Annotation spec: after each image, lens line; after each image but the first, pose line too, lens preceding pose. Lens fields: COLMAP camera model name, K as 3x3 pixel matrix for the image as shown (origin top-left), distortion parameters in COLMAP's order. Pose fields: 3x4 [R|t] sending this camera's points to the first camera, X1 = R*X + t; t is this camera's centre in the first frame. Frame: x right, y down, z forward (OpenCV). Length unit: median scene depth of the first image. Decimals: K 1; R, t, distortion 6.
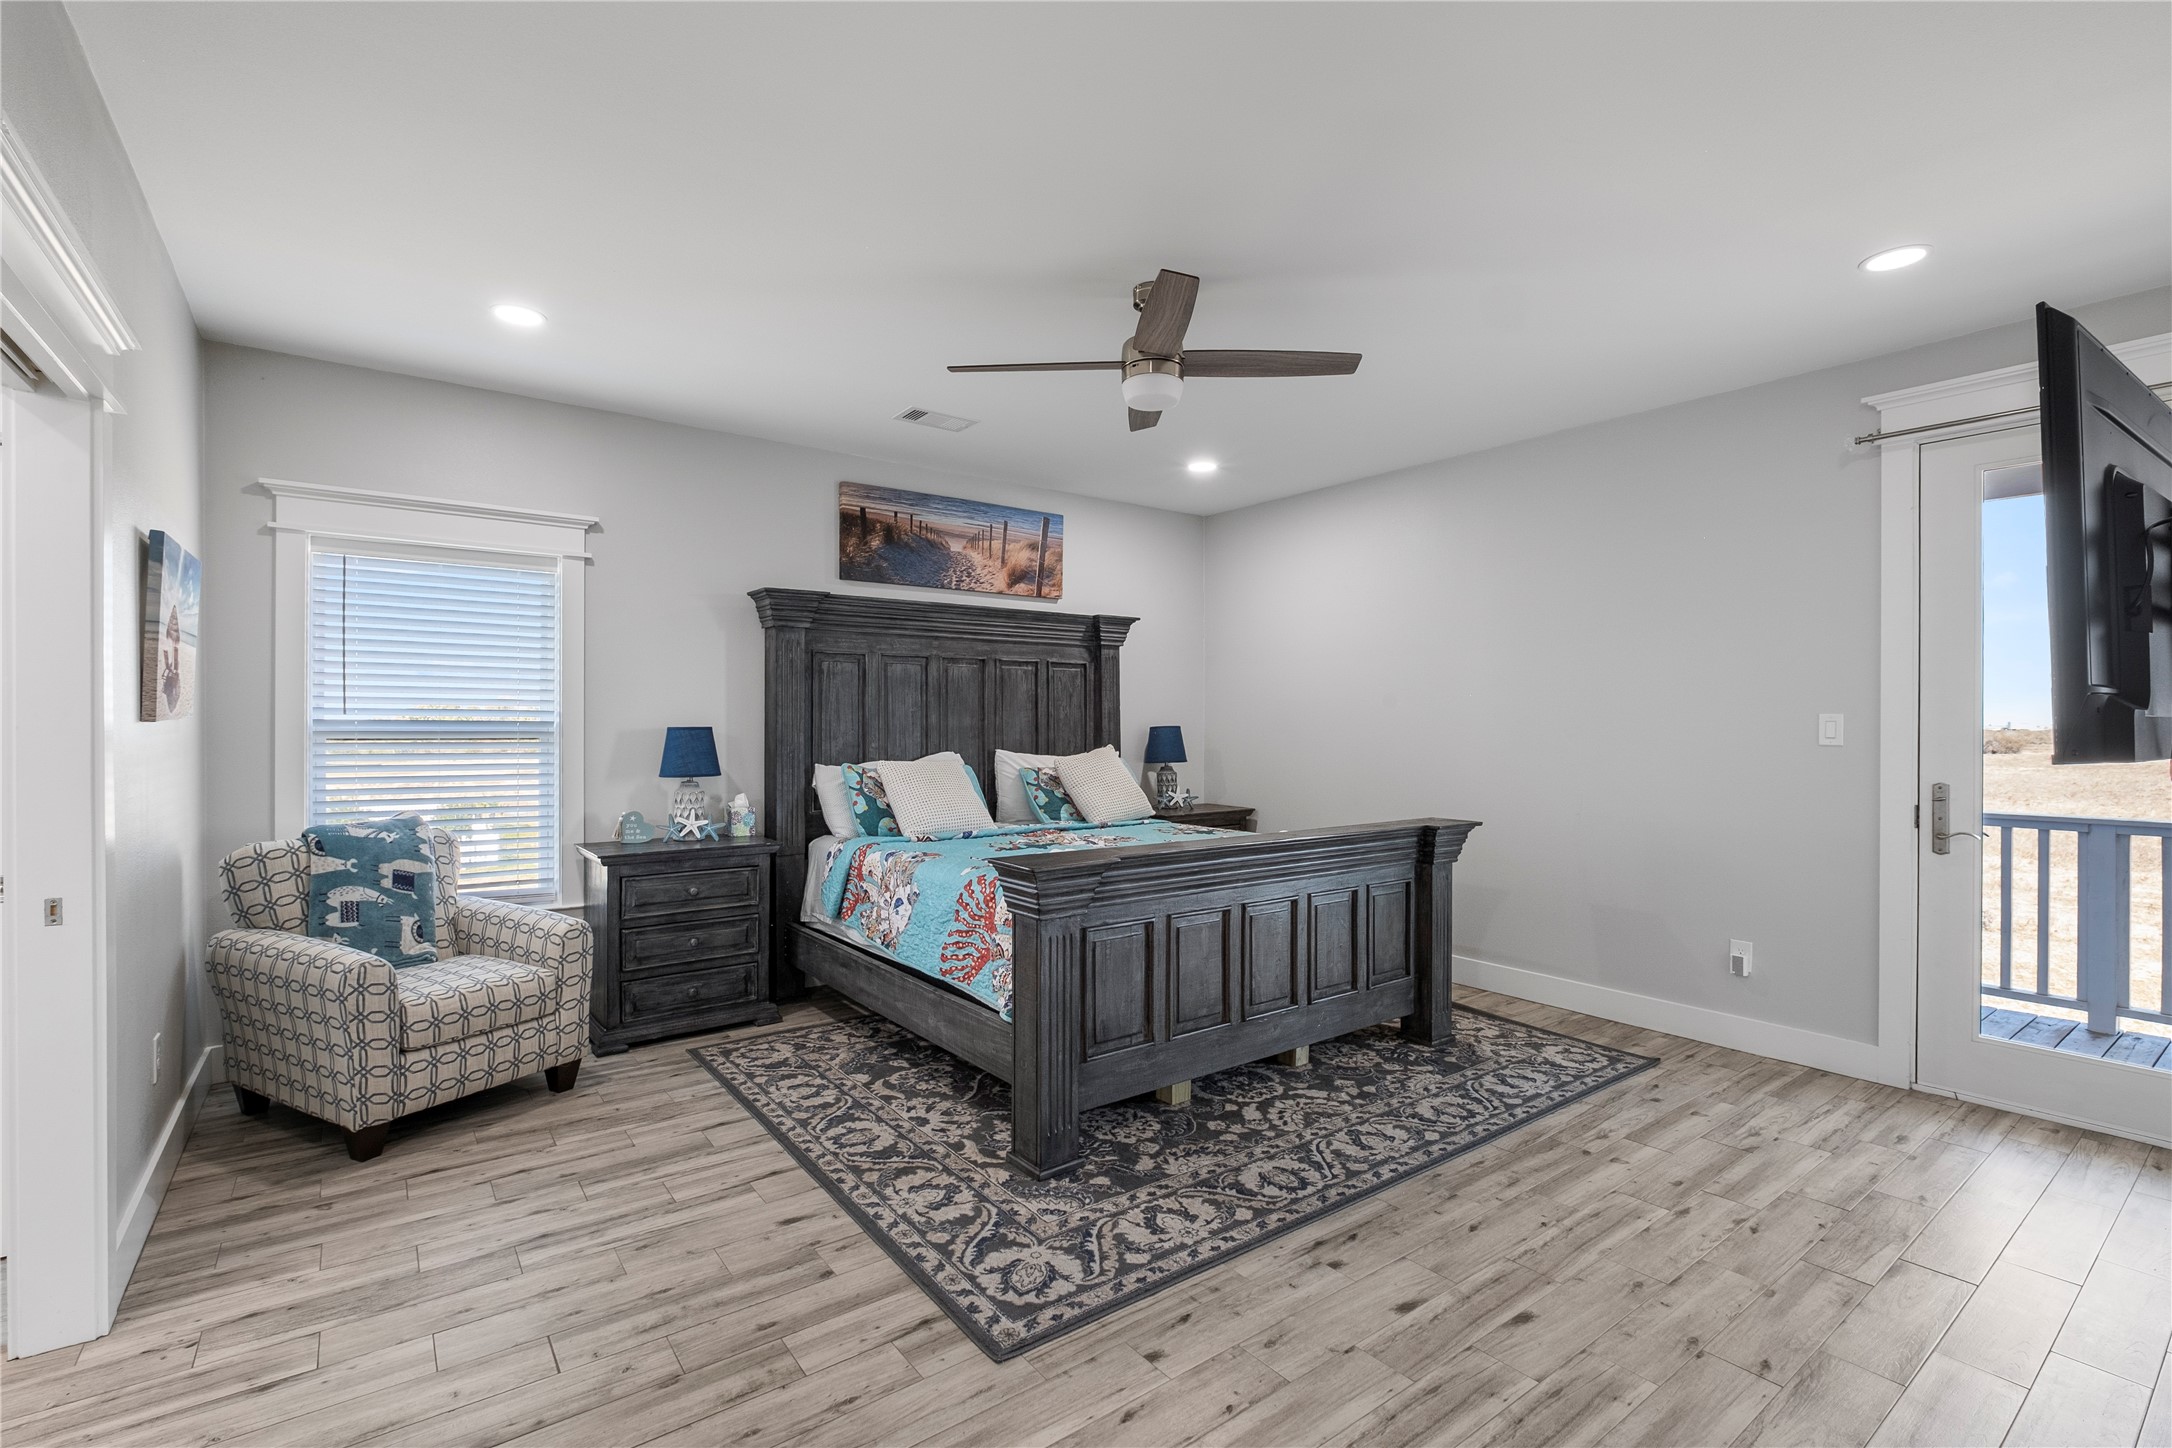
lens RADIAL K [[956.0, 0, 1065.1], [0, 956.0, 732.3], [0, 0, 1]] dist [-0.007403, -0.001095]
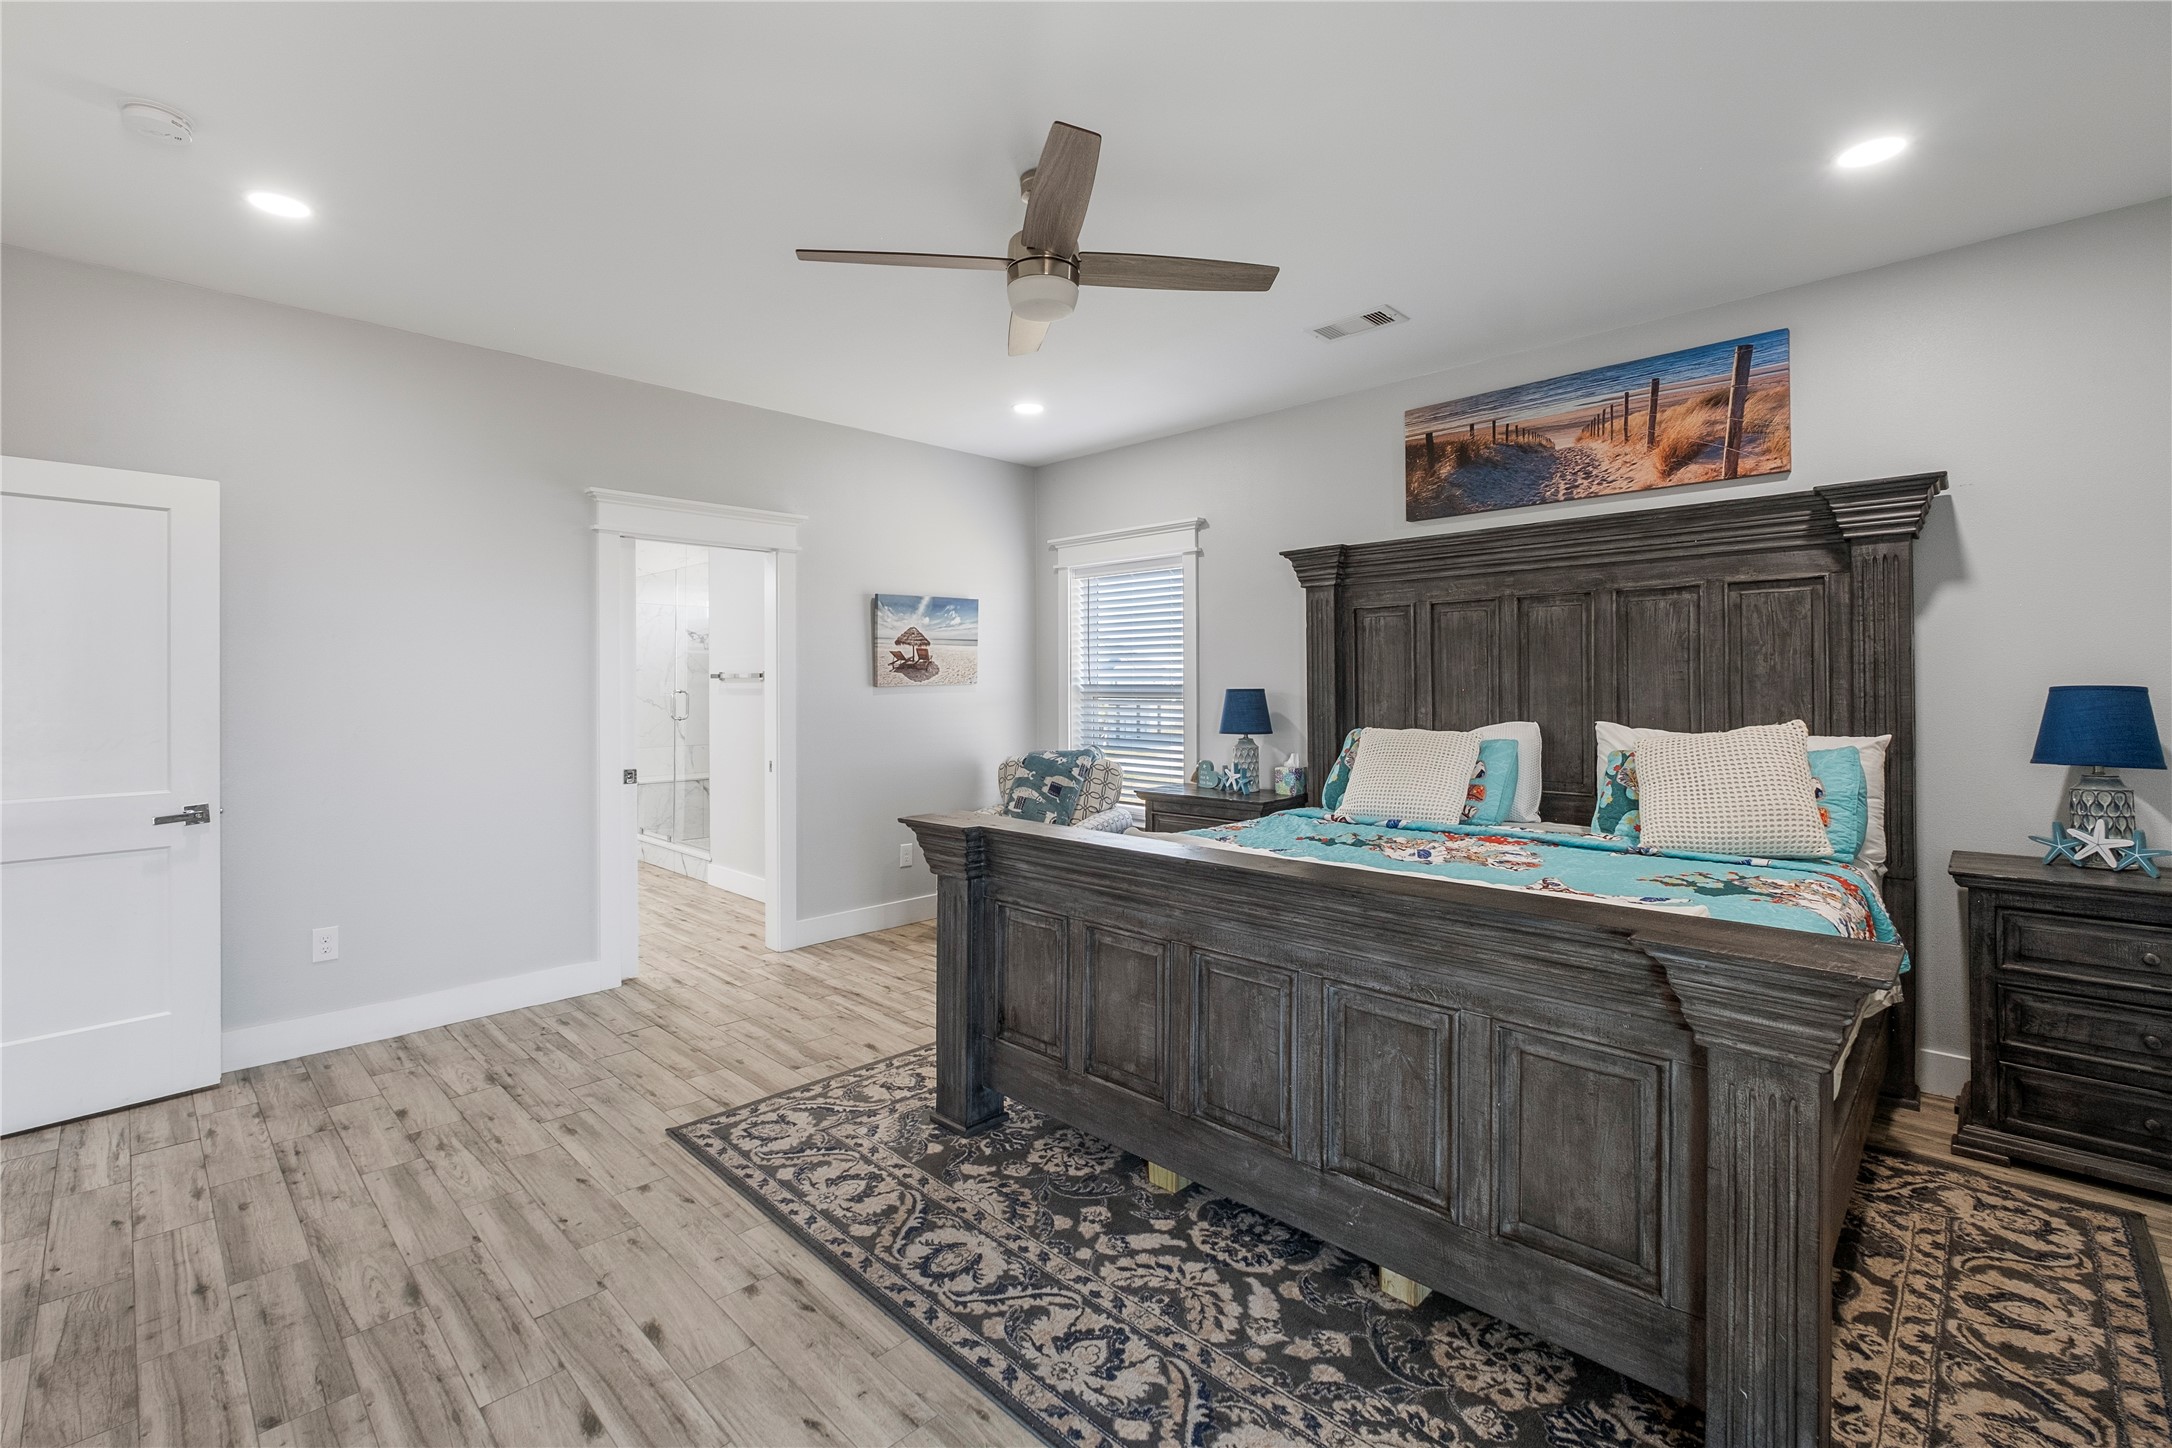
lens RADIAL K [[944.8, 0, 1062.8], [0, 944.8, 684.7], [0, 0, 1]] dist [-0.006269, -0.000174]
pose [[0.159911, -0.005189, -0.987118, 0.894147], [-0.004982, 0.999969, -0.006064, -0.004178], [0.987119, 0.005888, 0.159880, 0.848297]]
